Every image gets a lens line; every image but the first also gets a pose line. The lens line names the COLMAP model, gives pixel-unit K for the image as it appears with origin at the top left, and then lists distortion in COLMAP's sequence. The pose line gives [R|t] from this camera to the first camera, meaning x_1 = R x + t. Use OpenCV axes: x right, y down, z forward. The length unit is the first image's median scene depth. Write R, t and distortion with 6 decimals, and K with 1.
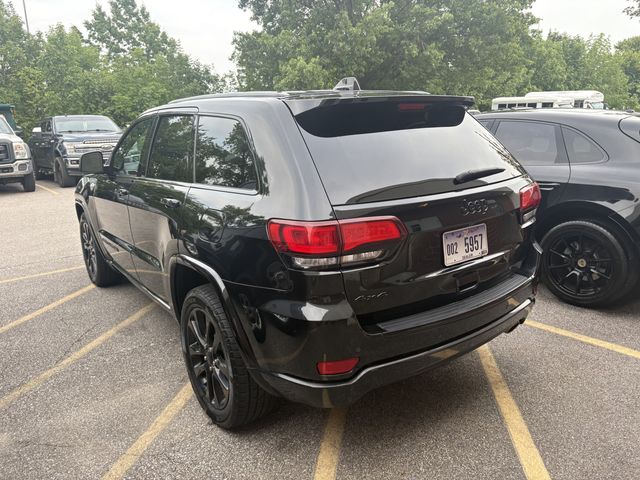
lens RADIAL K [[484.2, 0, 320.0], [0, 484.2, 240.0], [0, 0, 1]] dist [0.042219, -0.048082]
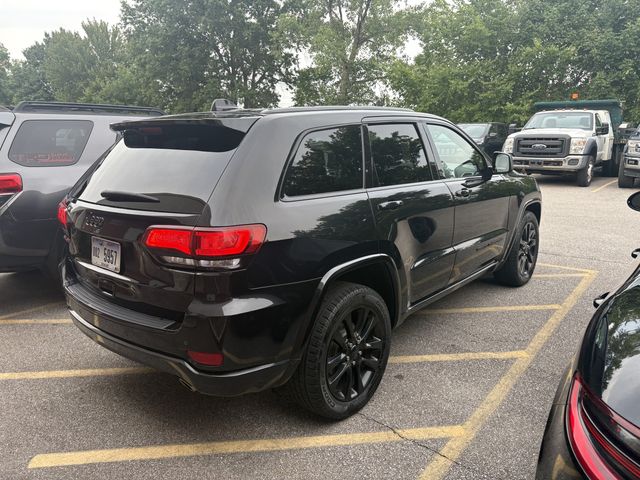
lens RADIAL K [[484.2, 0, 320.0], [0, 484.2, 240.0], [0, 0, 1]] dist [0.042219, -0.048082]
pose [[0.232871, 0.240385, -0.942330, 1.219459], [-0.220649, 0.956760, 0.189538, -0.286453], [0.947146, 0.163786, 0.275842, 0.951953]]
